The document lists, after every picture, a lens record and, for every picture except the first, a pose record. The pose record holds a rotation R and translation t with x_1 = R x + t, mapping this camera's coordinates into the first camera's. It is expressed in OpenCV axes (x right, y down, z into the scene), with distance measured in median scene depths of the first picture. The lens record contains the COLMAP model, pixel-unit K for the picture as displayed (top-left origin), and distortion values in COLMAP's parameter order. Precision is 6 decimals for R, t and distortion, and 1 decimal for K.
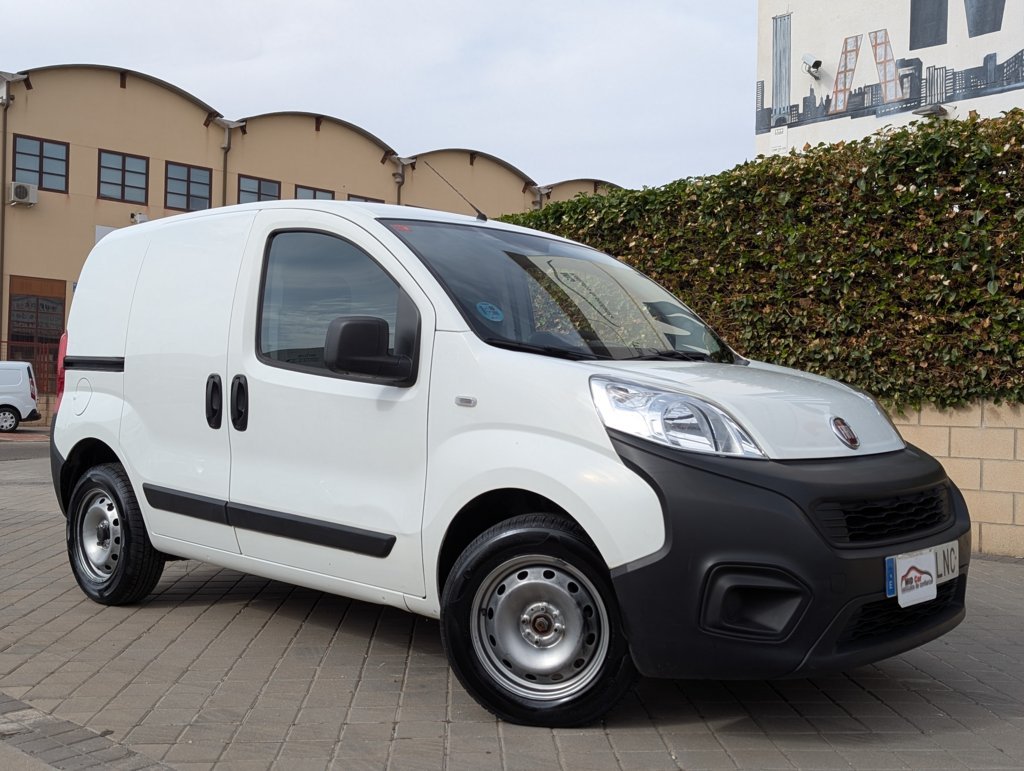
lens RADIAL K [[1141.5, 0, 512.6], [0, 1141.5, 385.5], [0, 0, 1]] dist [-0.006762, 0.002282]
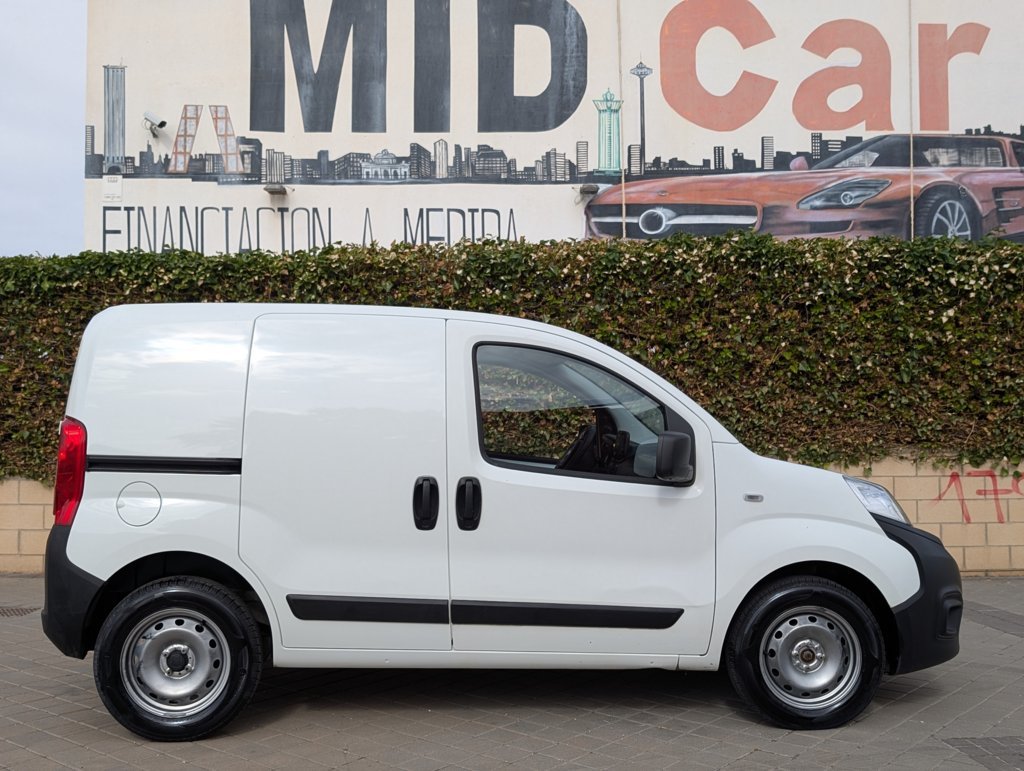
lens RADIAL K [[1114.2, 0, 508.3], [0, 1114.2, 365.3], [0, 0, 1]] dist [0.113538, -0.389842]
pose [[0.657435, 0.029171, 0.752946, -0.311853], [-0.002100, 0.999317, -0.036882, -0.023484], [-0.753508, 0.022667, 0.657047, 0.089907]]
